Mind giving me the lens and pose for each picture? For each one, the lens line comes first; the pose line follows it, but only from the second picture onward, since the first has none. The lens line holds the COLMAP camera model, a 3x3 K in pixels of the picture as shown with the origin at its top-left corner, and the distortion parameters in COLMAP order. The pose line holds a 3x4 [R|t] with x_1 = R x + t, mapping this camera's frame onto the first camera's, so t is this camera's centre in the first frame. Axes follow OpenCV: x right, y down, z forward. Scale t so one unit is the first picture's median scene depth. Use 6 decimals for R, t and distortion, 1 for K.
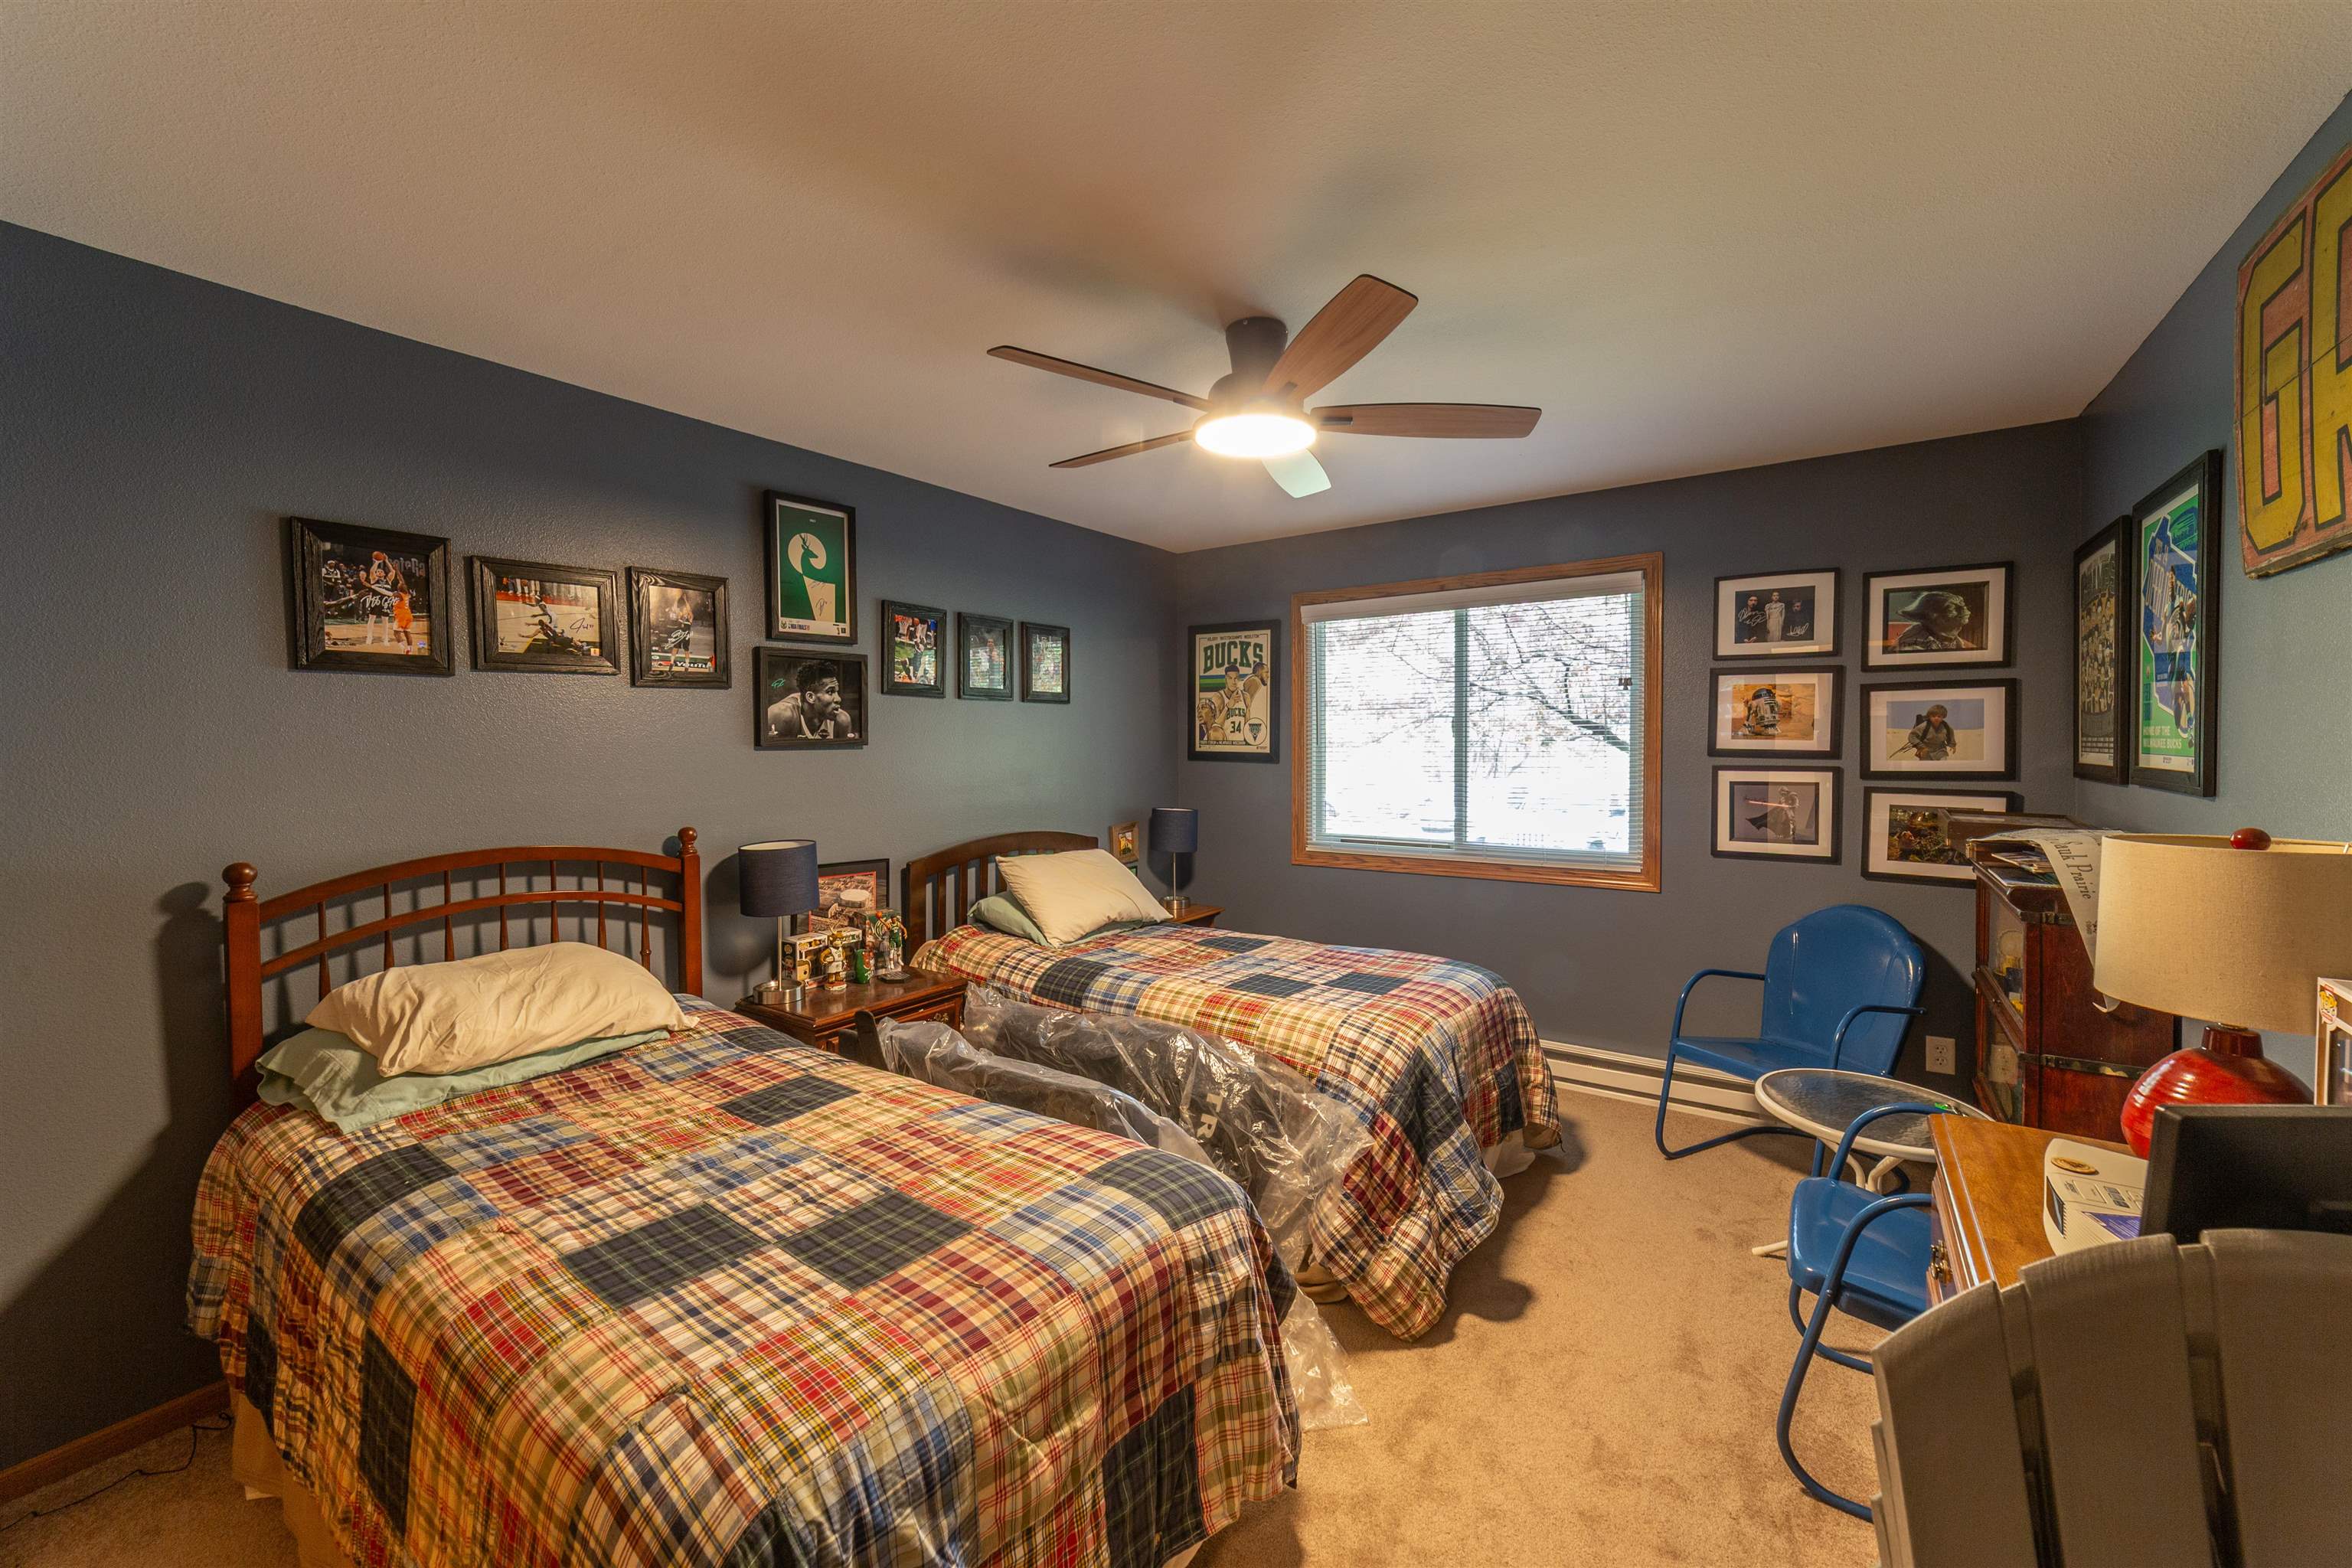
lens RADIAL K [[896.6, 0, 1170.8], [0, 896.6, 770.5], [0, 0, 1]] dist [-0.013901, 0.001108]
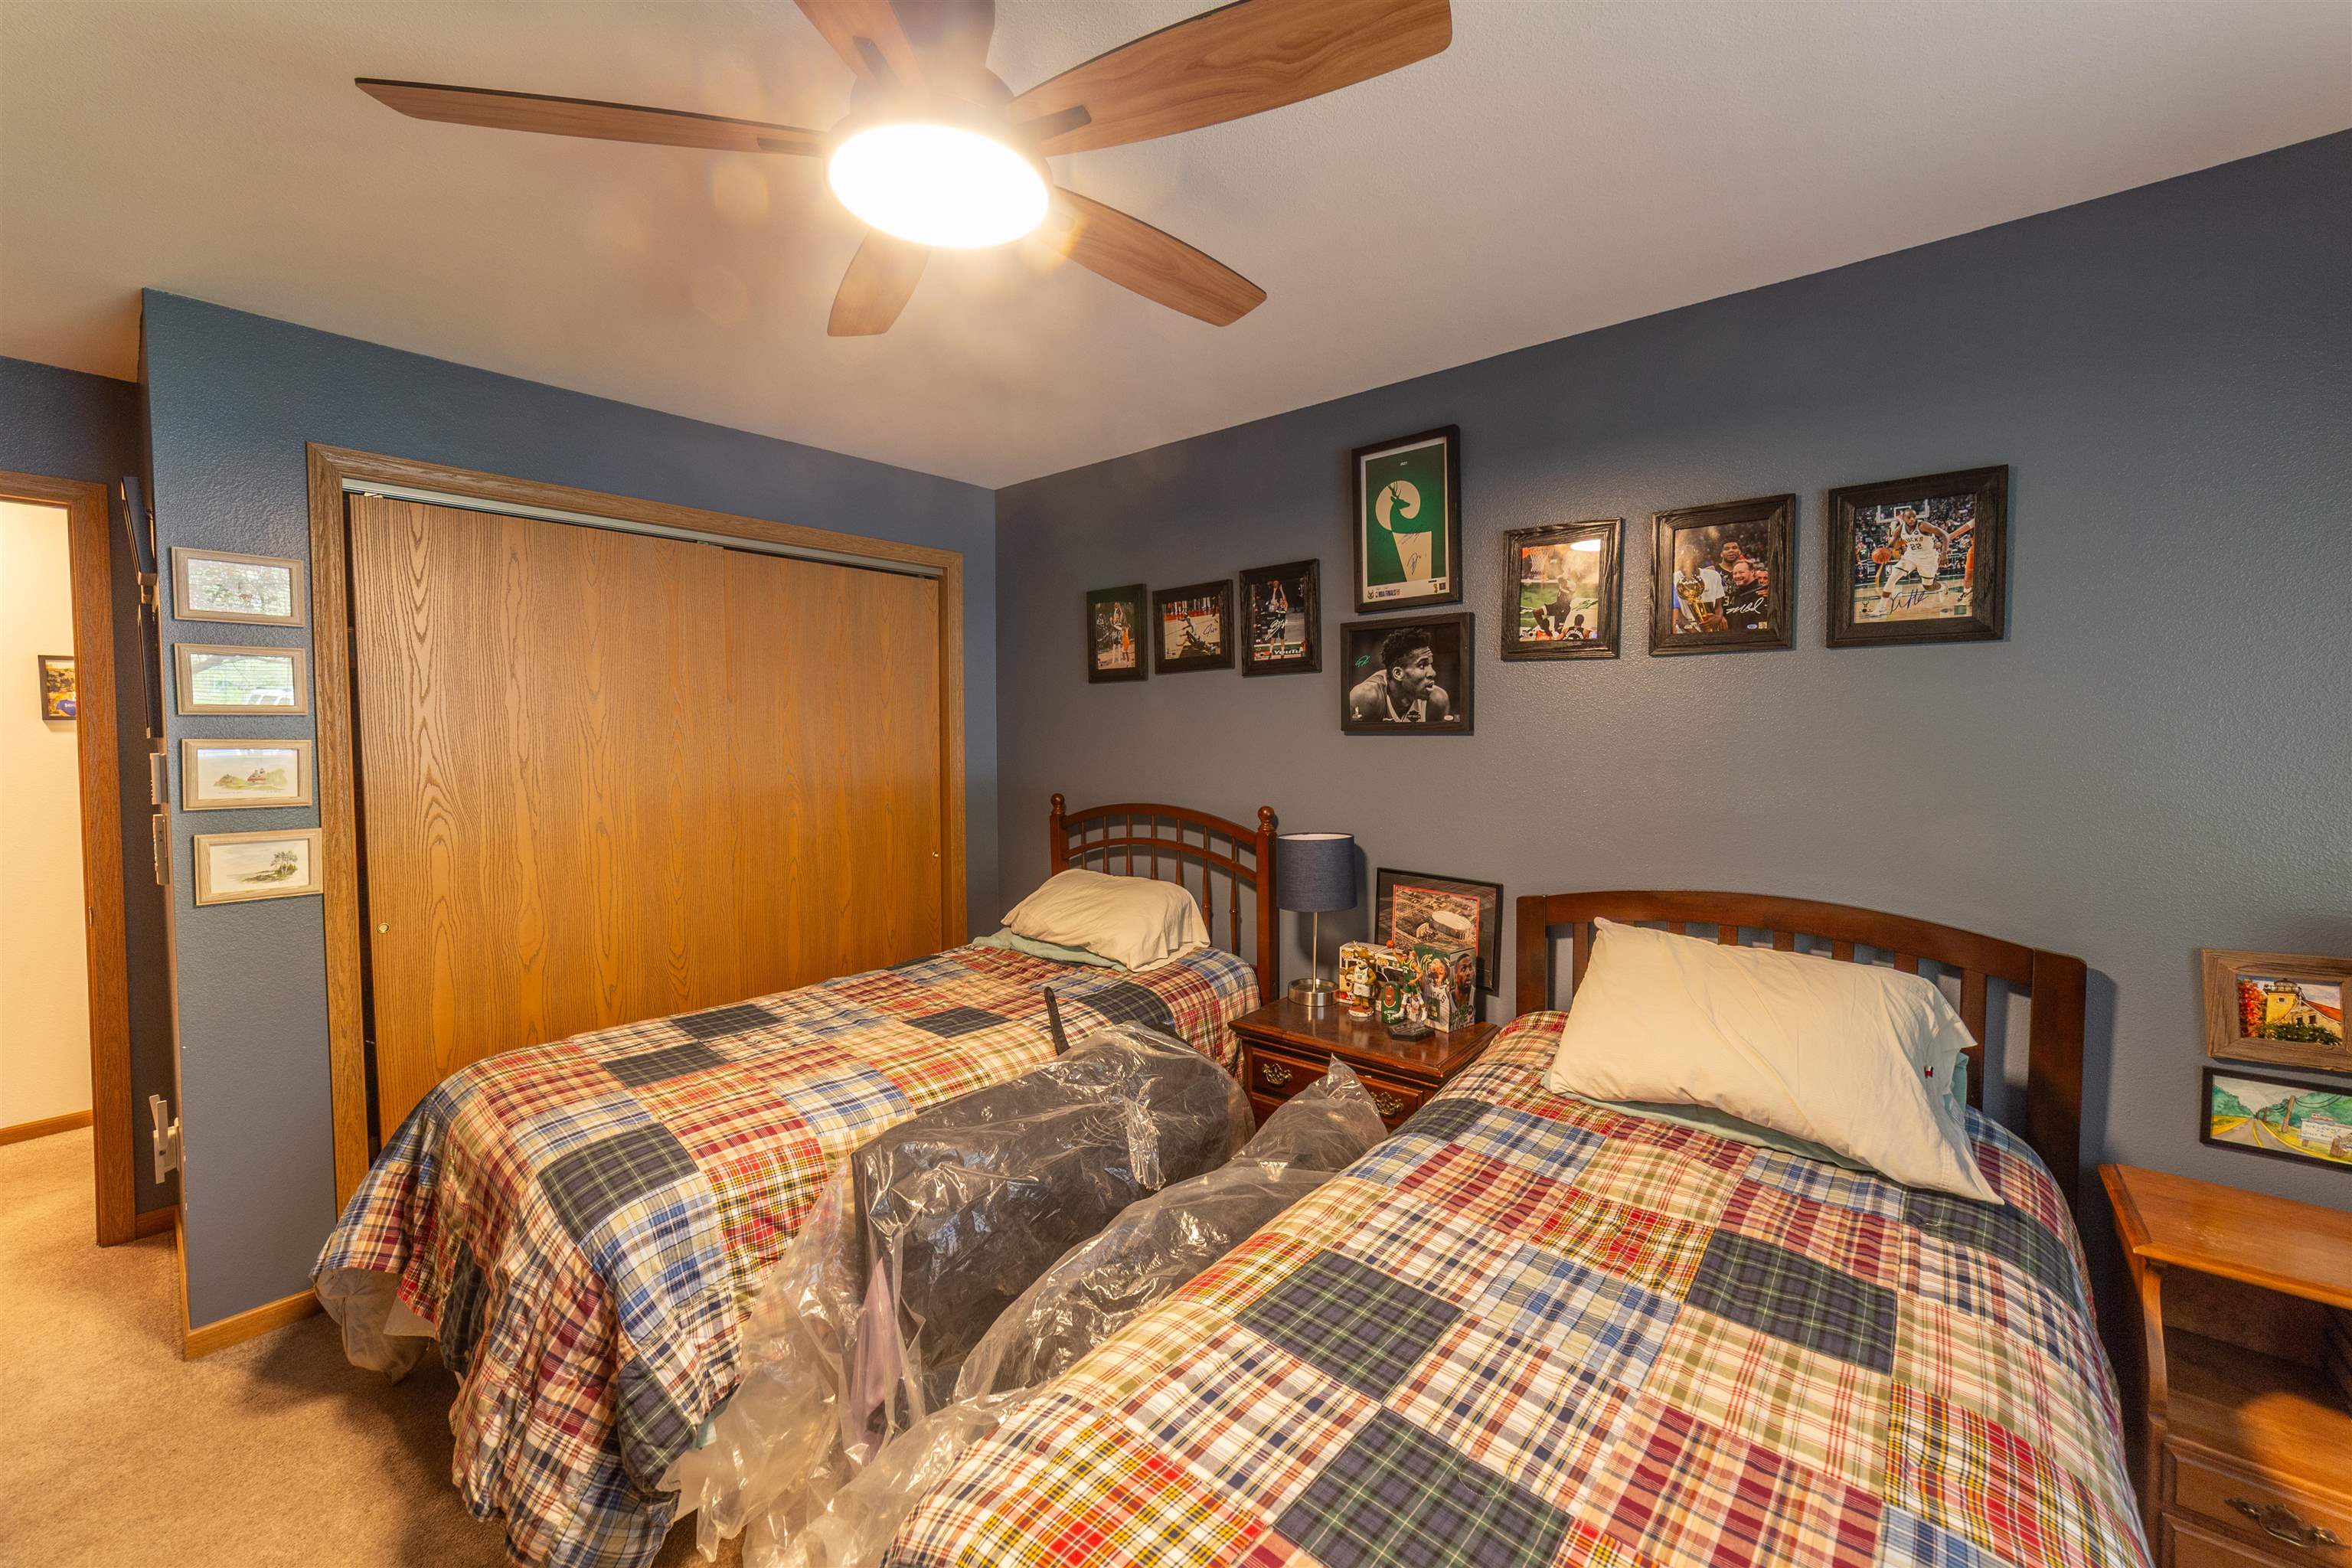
lens RADIAL K [[896.6, 0, 1166.7], [0, 896.6, 769.2], [0, 0, 1]] dist [-0.013901, 0.001108]
pose [[-0.068336, 0.053126, -0.996247, 0.491137], [-0.027525, 0.998101, 0.055113, -0.033531], [0.997283, 0.031188, -0.066744, 0.881567]]
